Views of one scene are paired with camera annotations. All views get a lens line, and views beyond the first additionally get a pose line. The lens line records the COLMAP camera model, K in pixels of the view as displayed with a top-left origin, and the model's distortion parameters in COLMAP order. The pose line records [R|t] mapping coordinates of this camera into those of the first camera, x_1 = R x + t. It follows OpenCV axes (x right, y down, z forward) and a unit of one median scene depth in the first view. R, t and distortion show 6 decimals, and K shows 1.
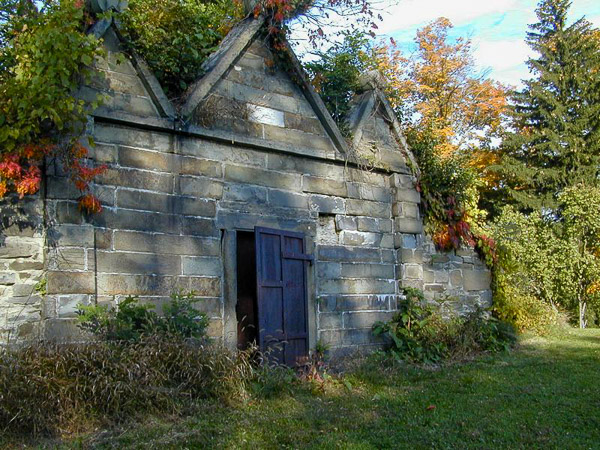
lens RADIAL K [[694.7, 0, 300.0], [0, 694.7, 225.0], [0, 0, 1]] dist [-0.147536, 0.012717]
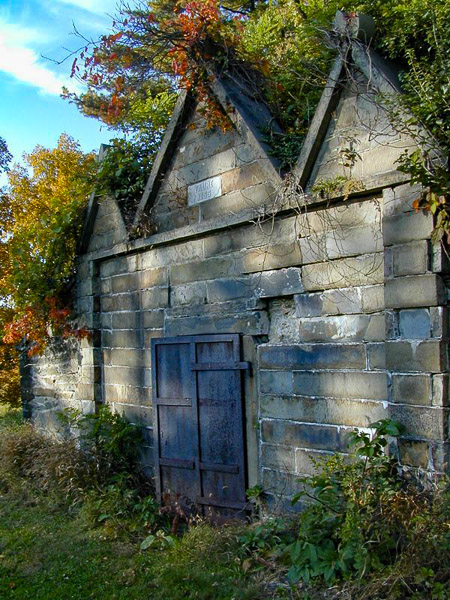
lens RADIAL K [[694.7, 0, 225.0], [0, 694.7, 300.0], [0, 0, 1]] dist [-0.147536, 0.012717]
pose [[-0.118759, -0.014342, -0.992820, 0.732397], [0.175244, 0.983896, -0.035175, 0.000841], [0.977336, -0.178163, -0.114333, 1.067512]]
